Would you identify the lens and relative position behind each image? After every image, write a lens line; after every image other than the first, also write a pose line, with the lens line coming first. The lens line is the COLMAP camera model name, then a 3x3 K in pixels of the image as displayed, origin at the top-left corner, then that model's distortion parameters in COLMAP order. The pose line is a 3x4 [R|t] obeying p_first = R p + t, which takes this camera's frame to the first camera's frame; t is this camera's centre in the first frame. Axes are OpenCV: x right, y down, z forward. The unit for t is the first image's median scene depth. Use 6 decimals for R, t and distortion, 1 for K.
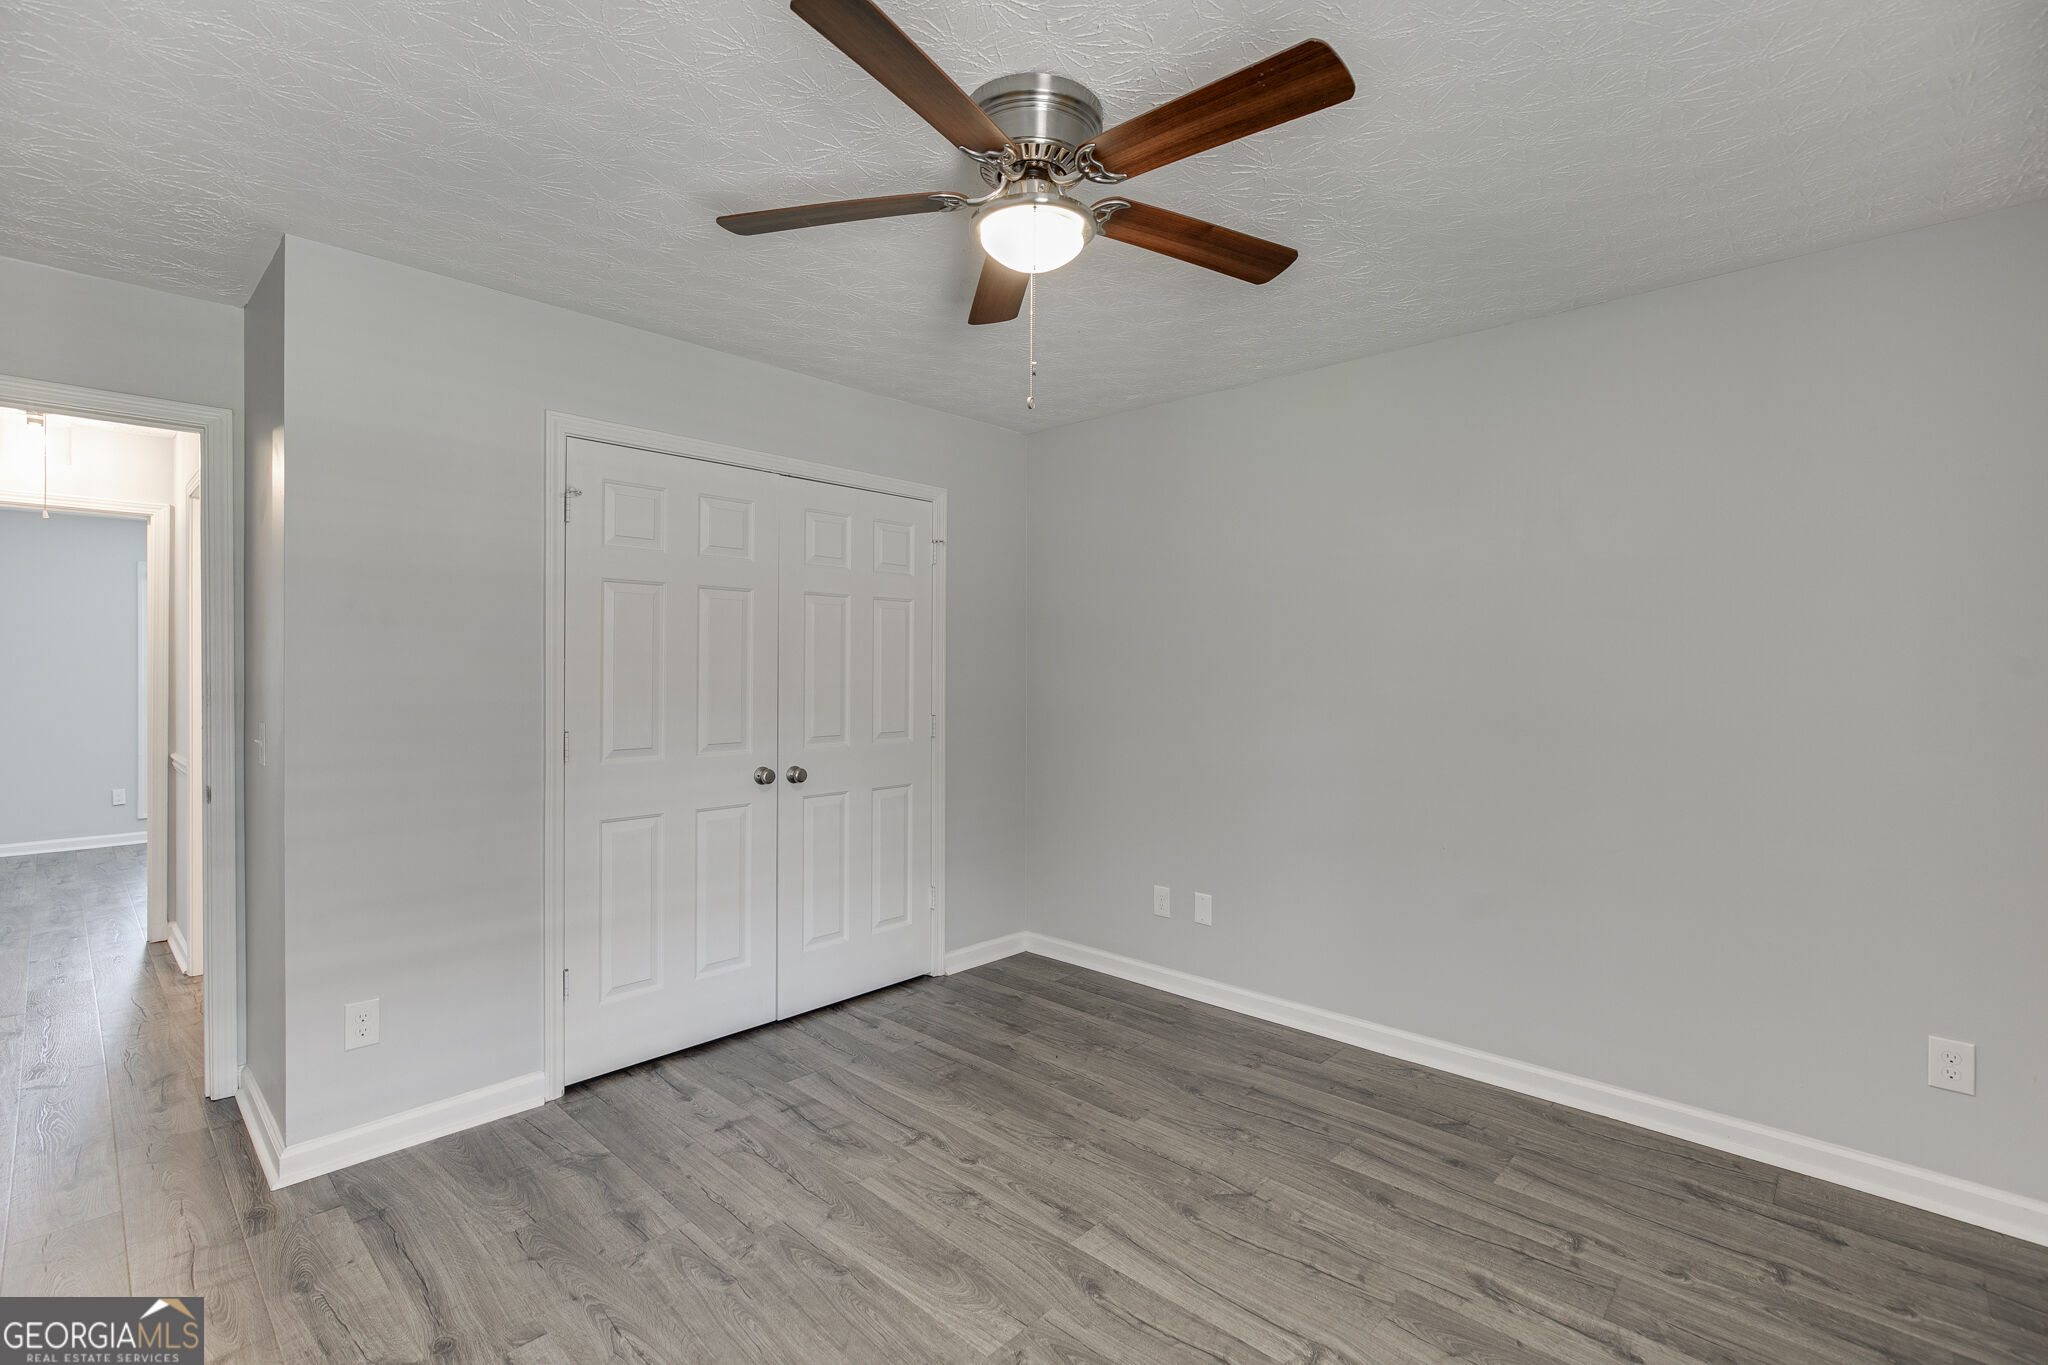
lens RADIAL K [[925.5, 0, 1011.3], [0, 925.5, 670.4], [0, 0, 1]] dist [-0.014885, 0.006476]
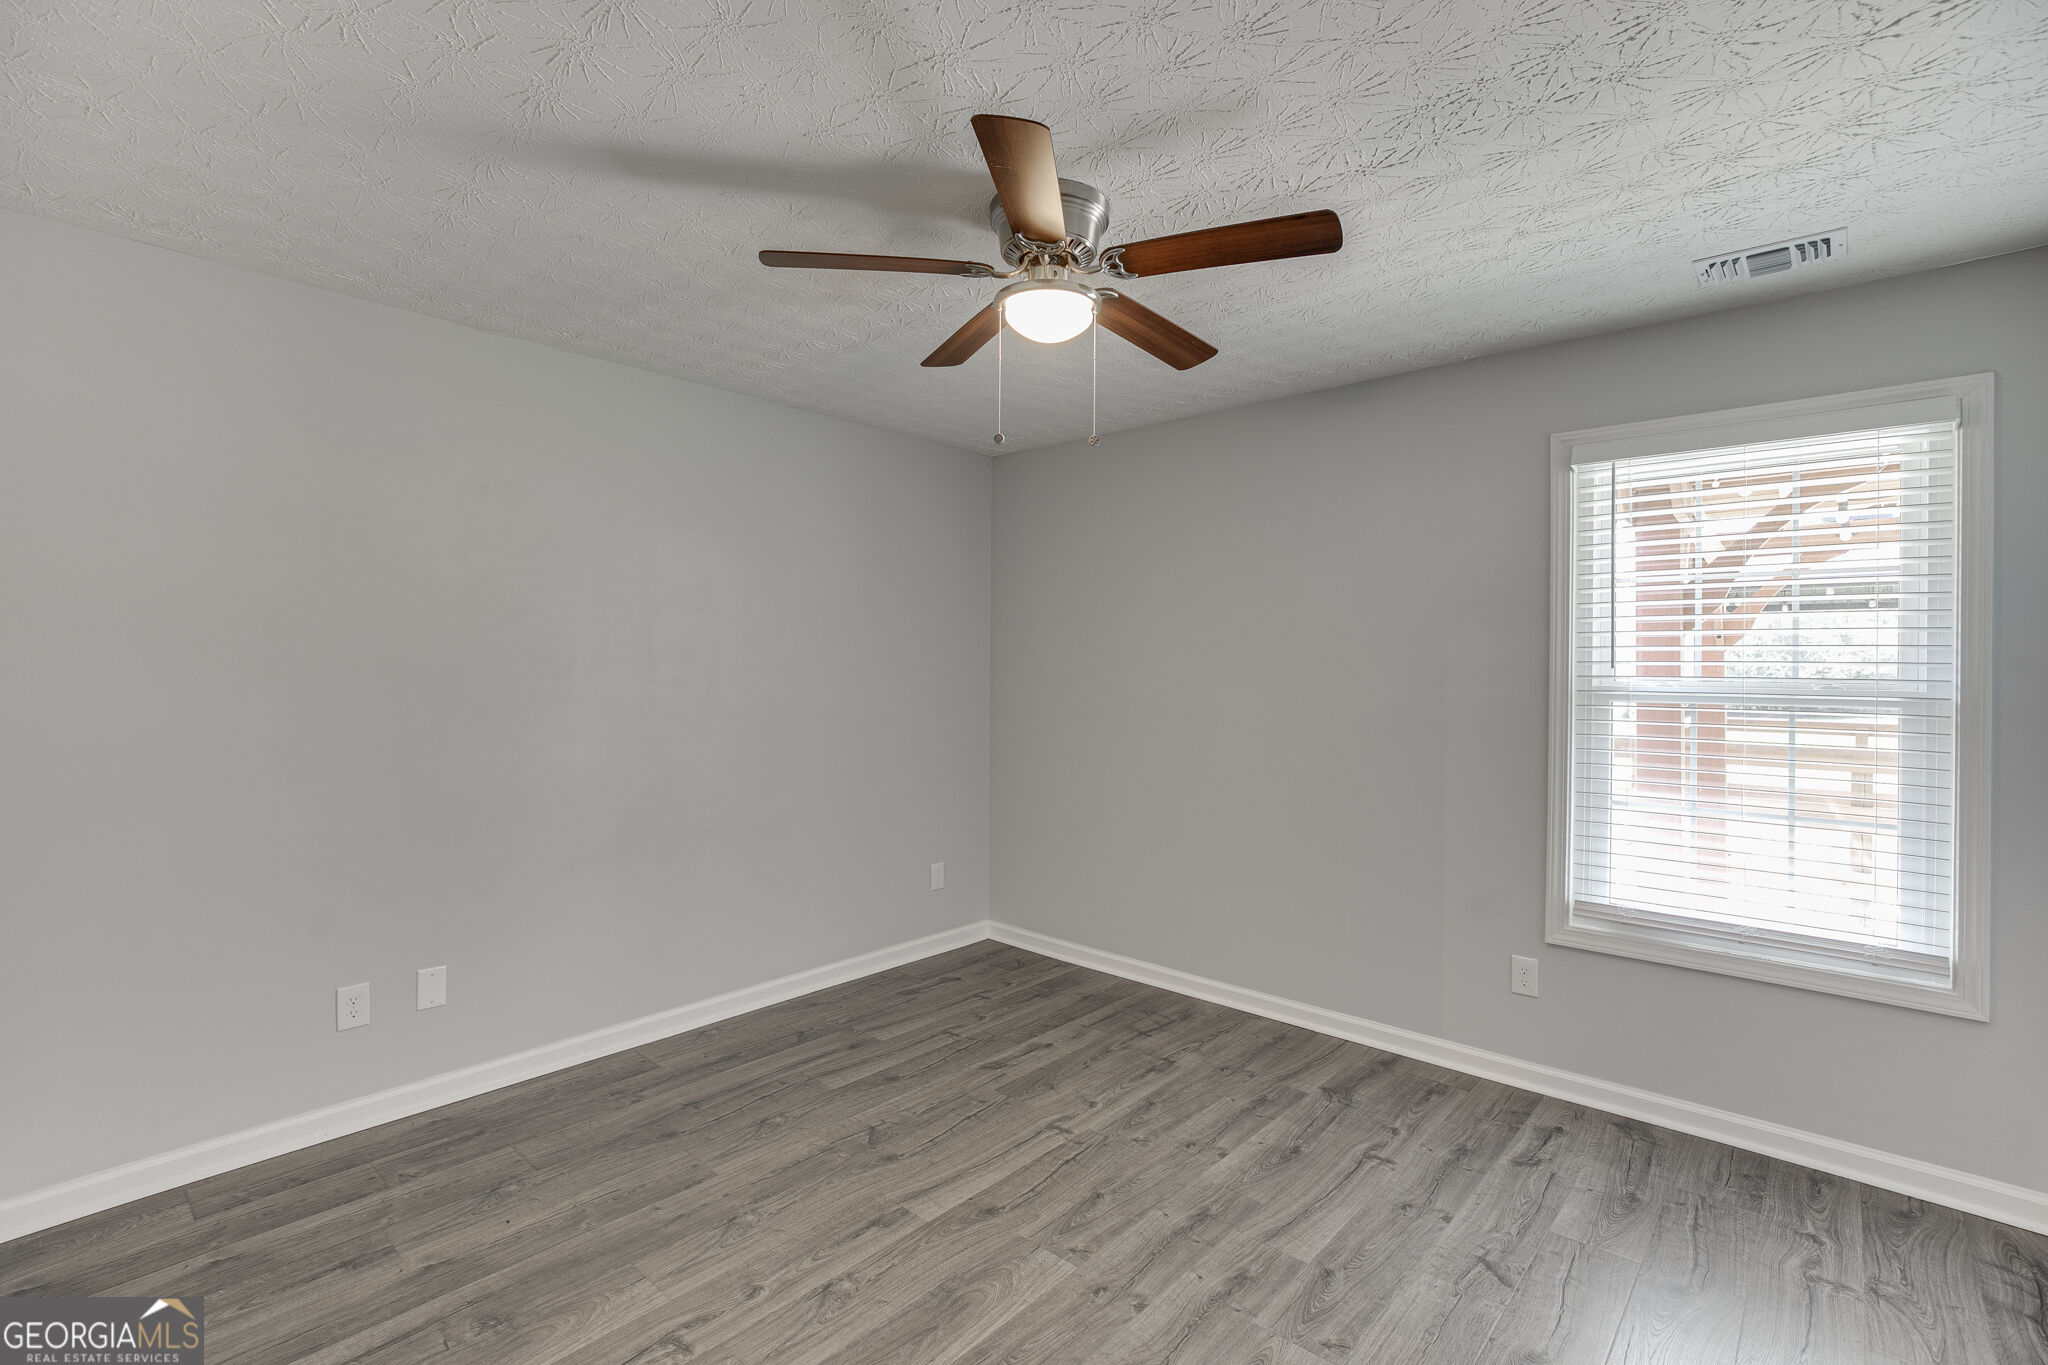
lens RADIAL K [[925.5, 0, 1028.2], [0, 925.5, 678.2], [0, 0, 1]] dist [-0.014885, 0.006476]
pose [[-0.033770, -0.013115, 0.999344, -0.822452], [-0.002771, 0.999911, 0.013029, -0.016802], [-0.999426, -0.002330, -0.033803, 0.761136]]
